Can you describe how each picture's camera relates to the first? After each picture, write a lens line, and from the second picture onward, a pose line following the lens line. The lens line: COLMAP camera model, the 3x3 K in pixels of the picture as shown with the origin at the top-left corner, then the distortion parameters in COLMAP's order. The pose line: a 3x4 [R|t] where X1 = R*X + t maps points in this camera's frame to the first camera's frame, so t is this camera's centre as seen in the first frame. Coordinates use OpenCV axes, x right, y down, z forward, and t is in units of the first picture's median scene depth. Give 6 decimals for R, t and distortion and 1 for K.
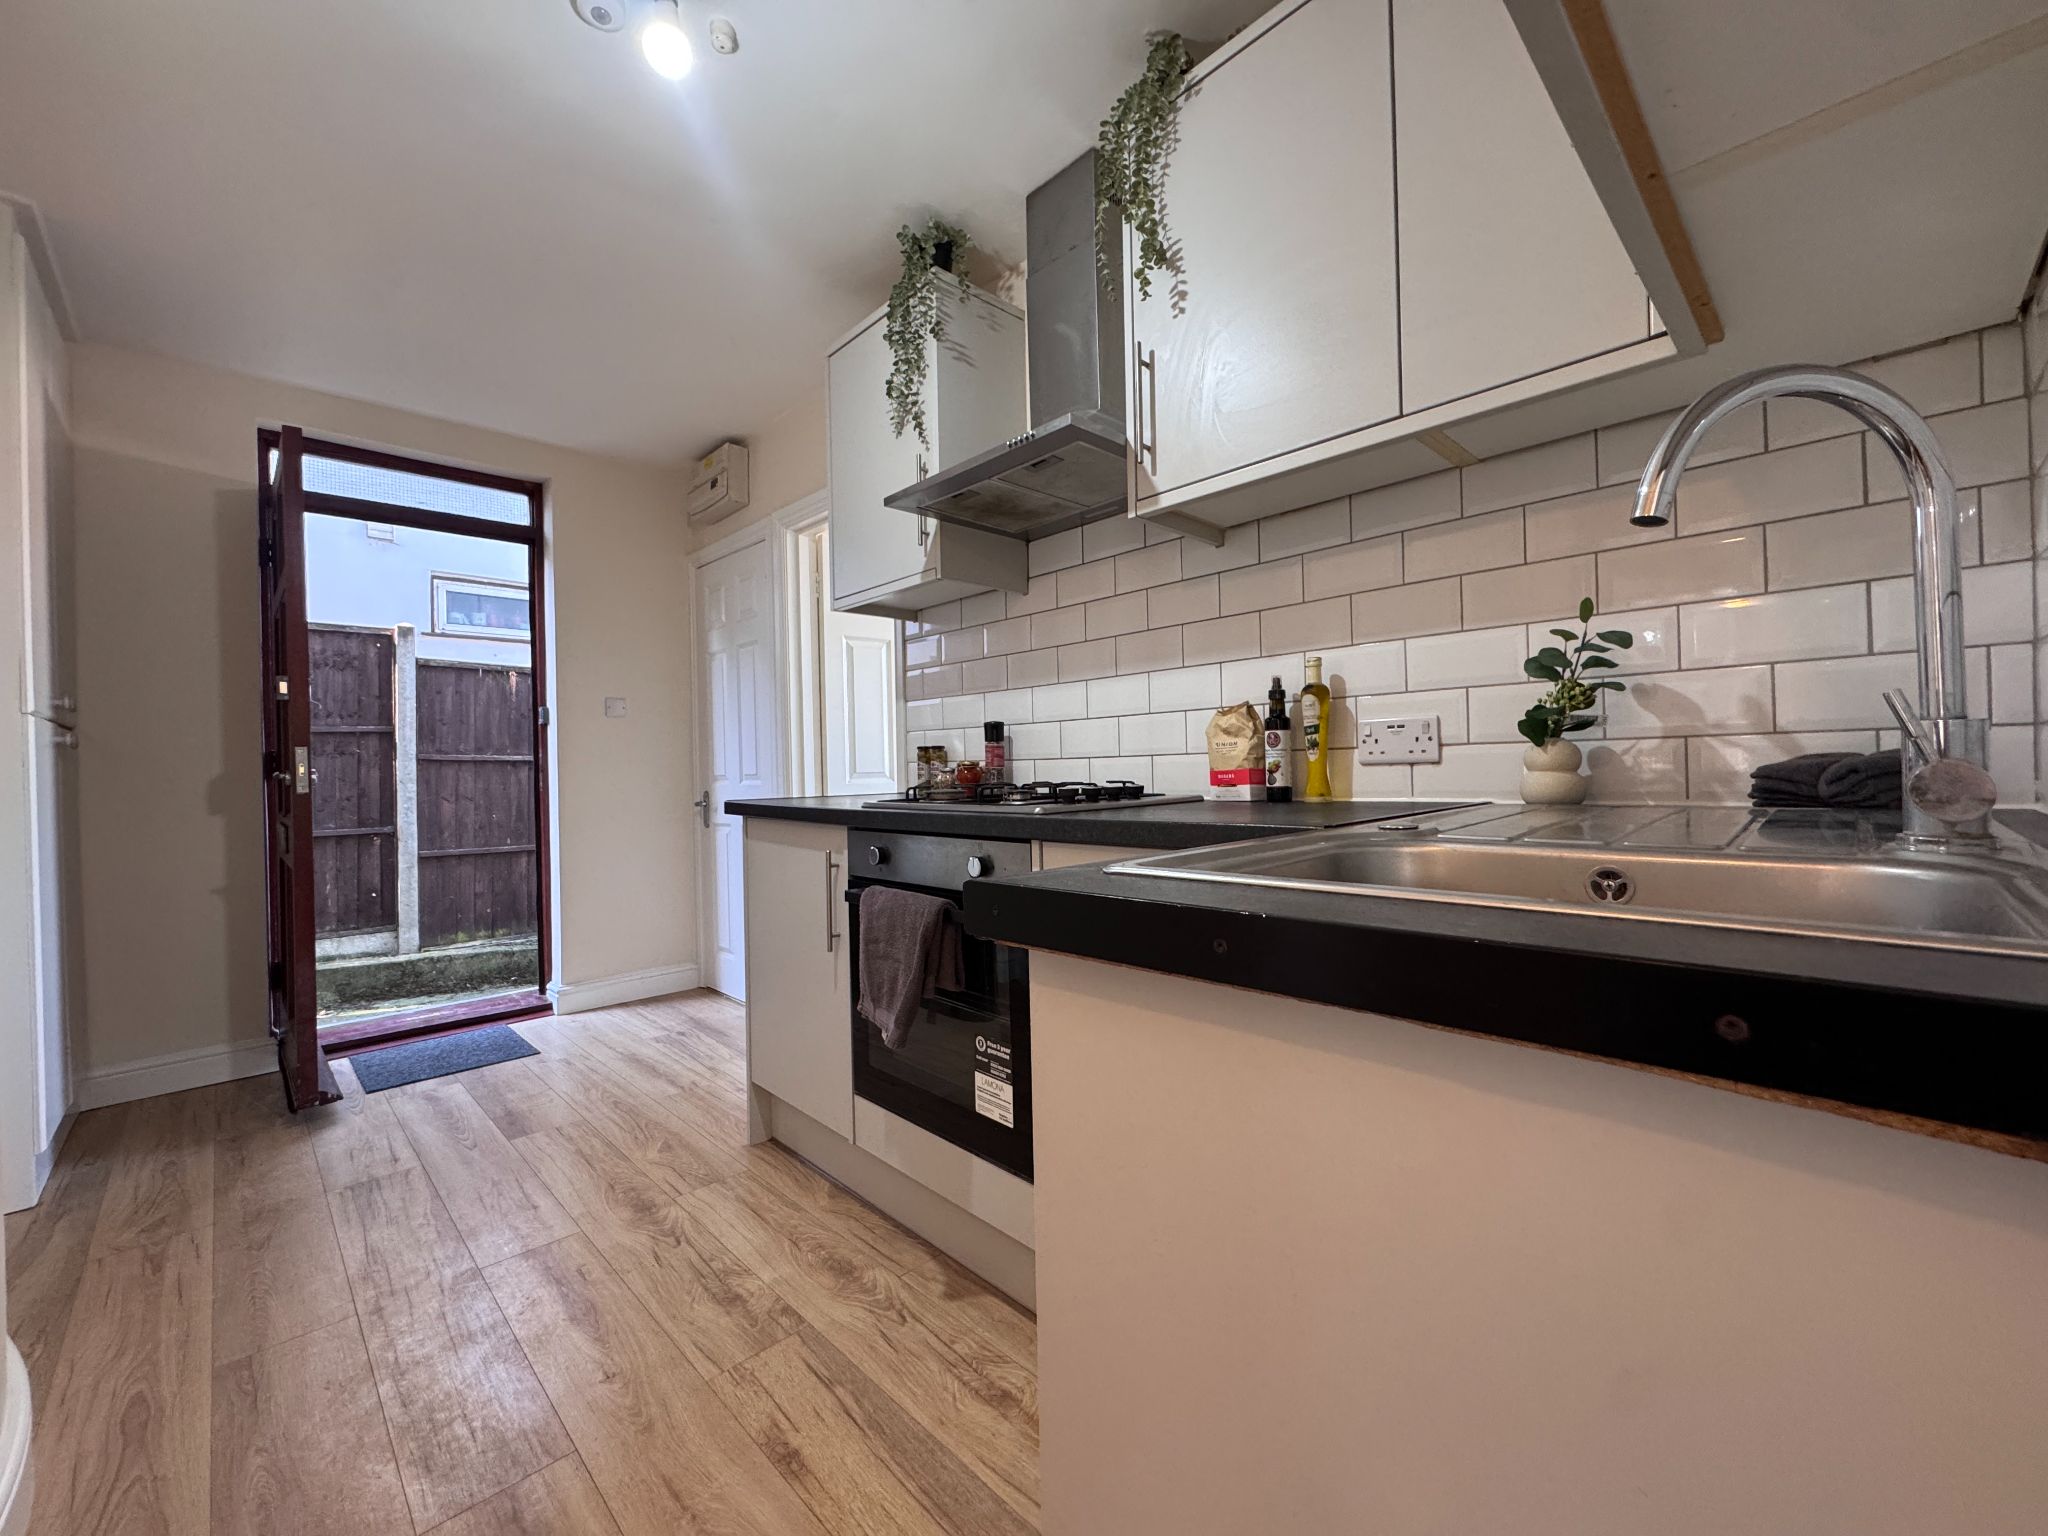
lens RADIAL K [[818.9, 0, 1024.2], [0, 818.9, 766.1], [0, 0, 1]] dist [-0.000153, 0.000143]
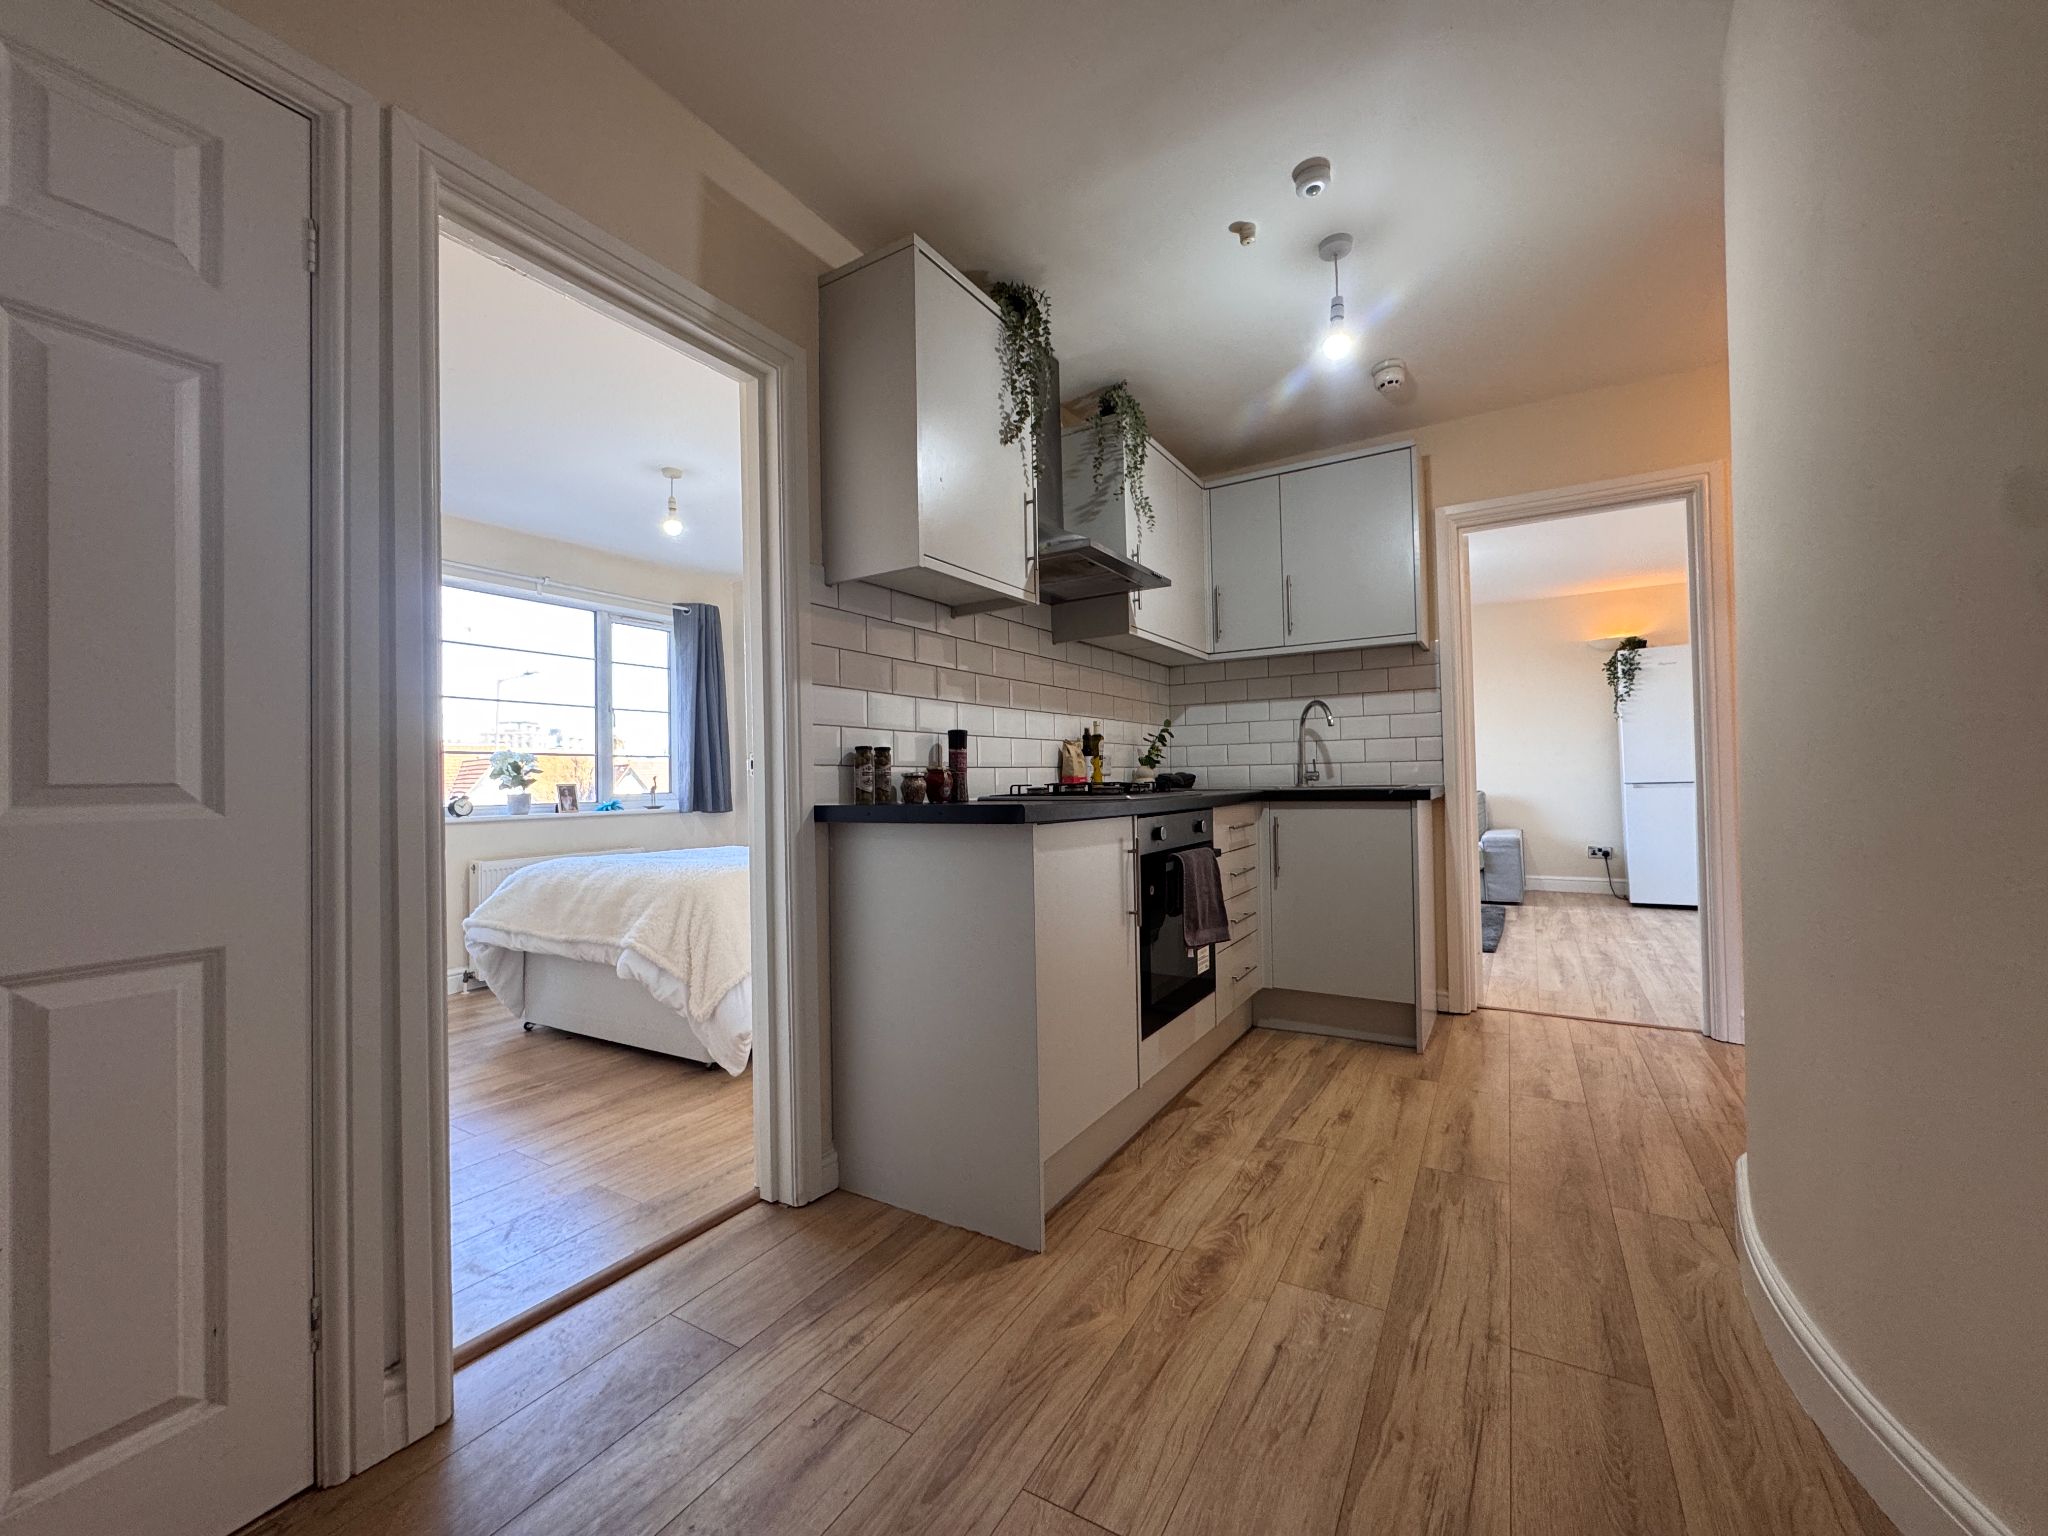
lens RADIAL K [[818.9, 0, 1024.2], [0, 818.9, 766.1], [0, 0, 1]] dist [-0.000153, 0.000143]
pose [[-0.254860, 0.045727, 0.965896, -1.278271], [0.024796, 0.998862, -0.040745, 0.043784], [-0.966660, 0.013566, -0.255704, 1.408769]]
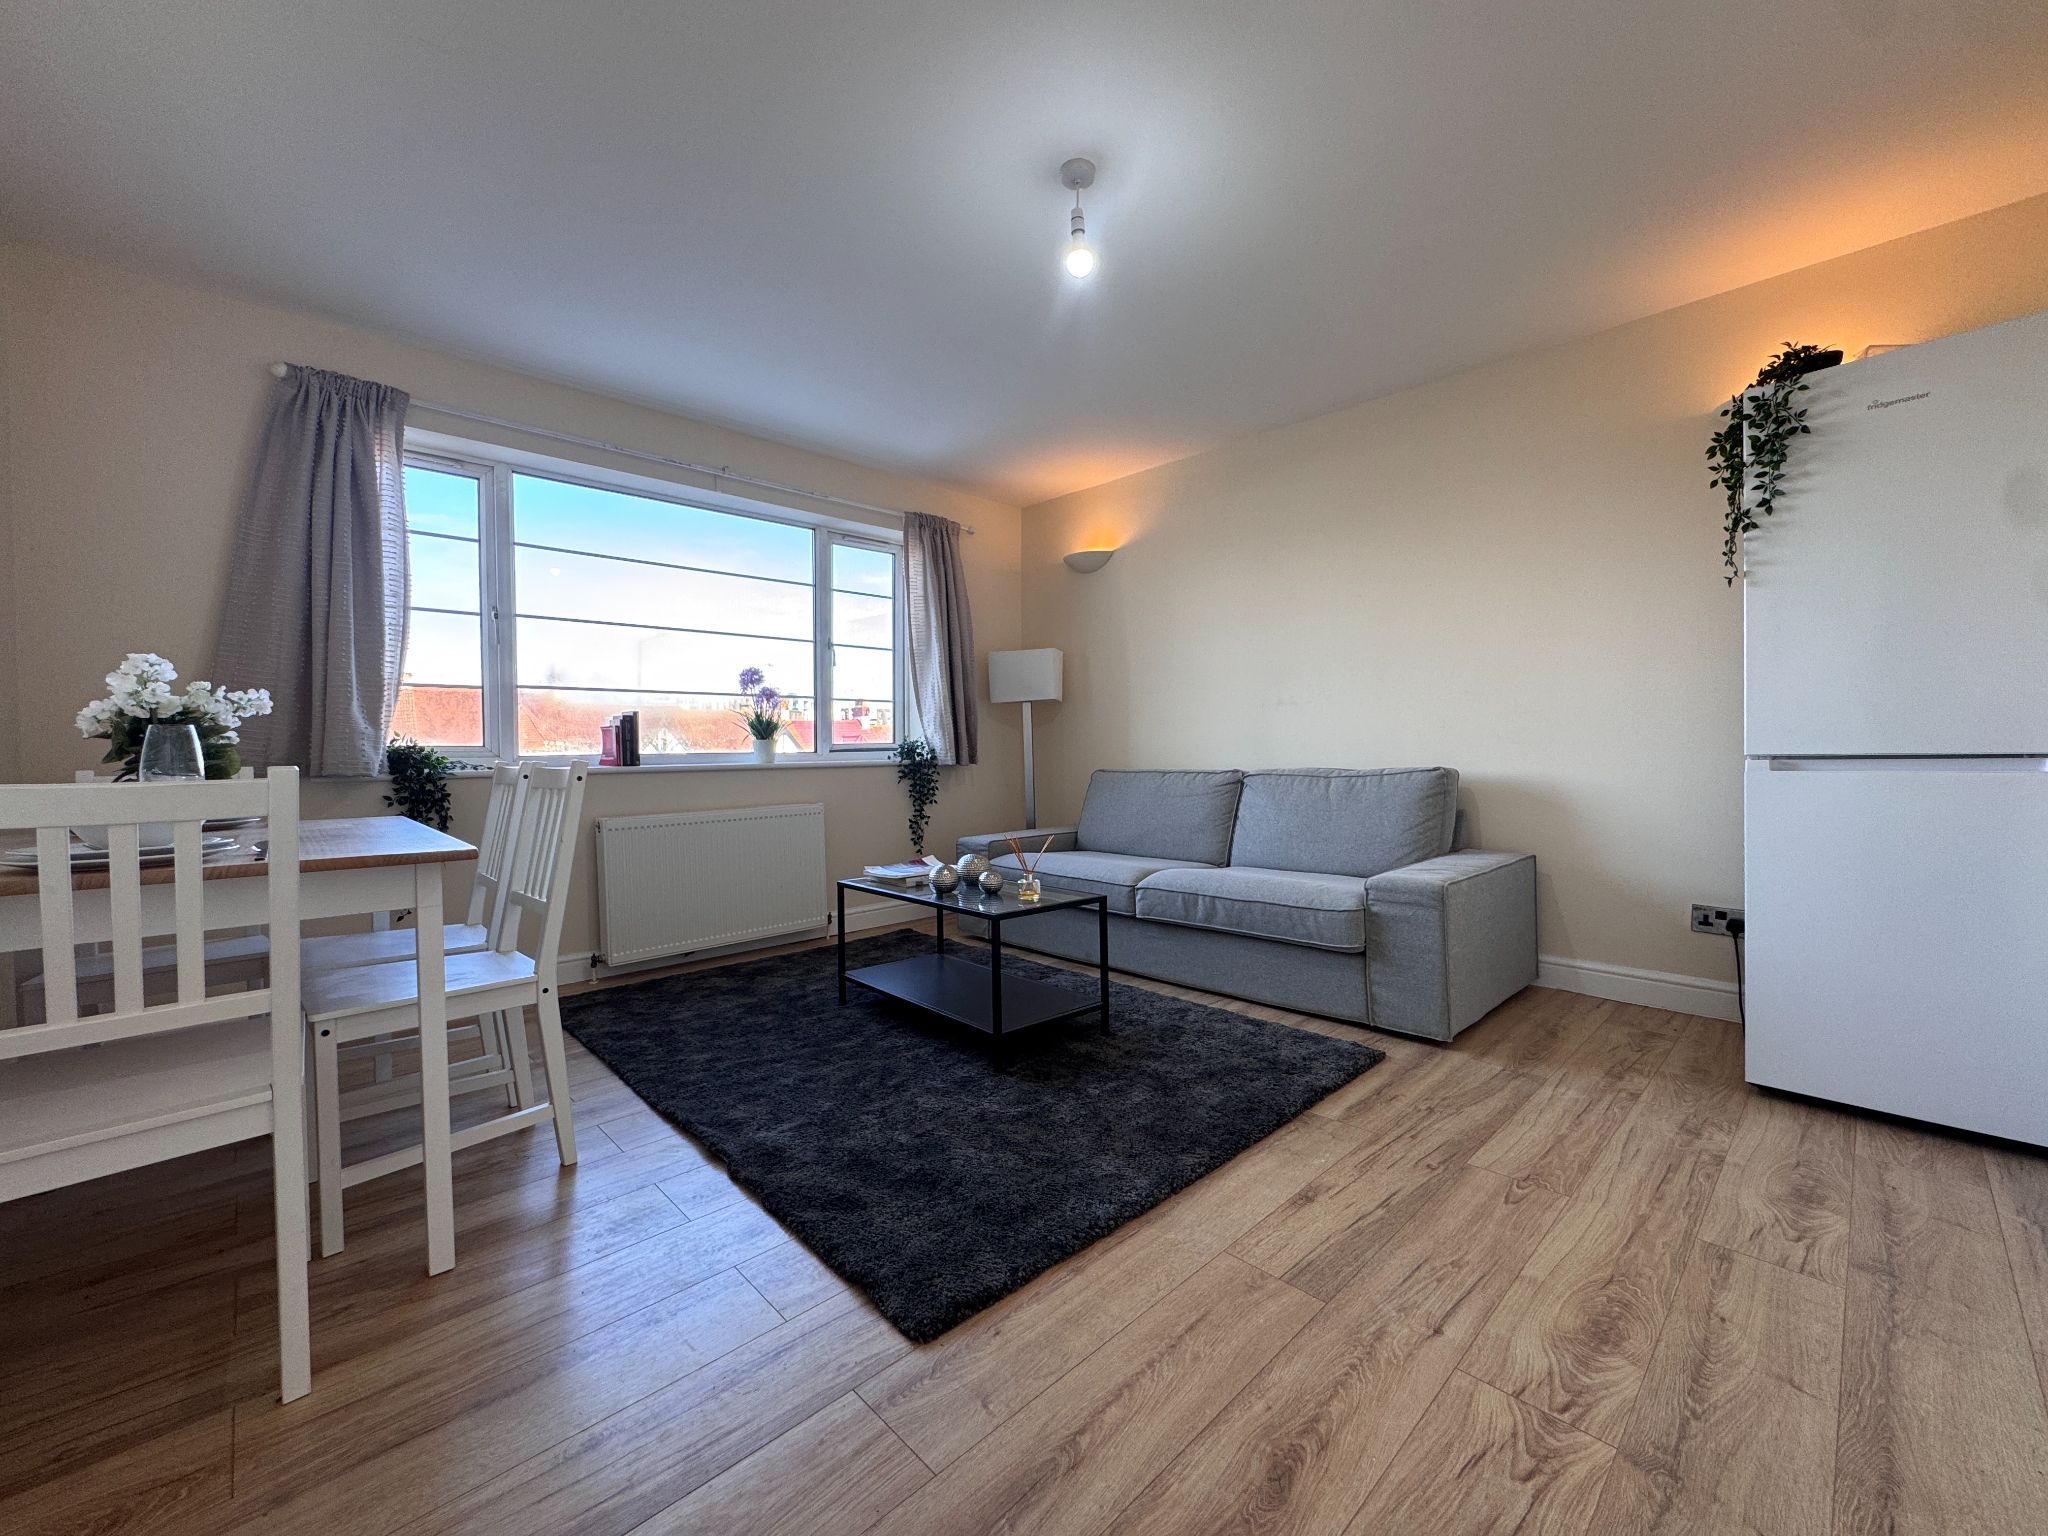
lens RADIAL K [[826.9, 0, 1028.2], [0, 826.9, 761.8], [0, 0, 1]] dist [0.008615, 0.000093]
pose [[0.011227, 0.004502, 0.999927, -1.181363], [0.015587, 0.999868, -0.004677, 0.043520], [-0.999815, 0.015638, 0.011155, 1.253599]]
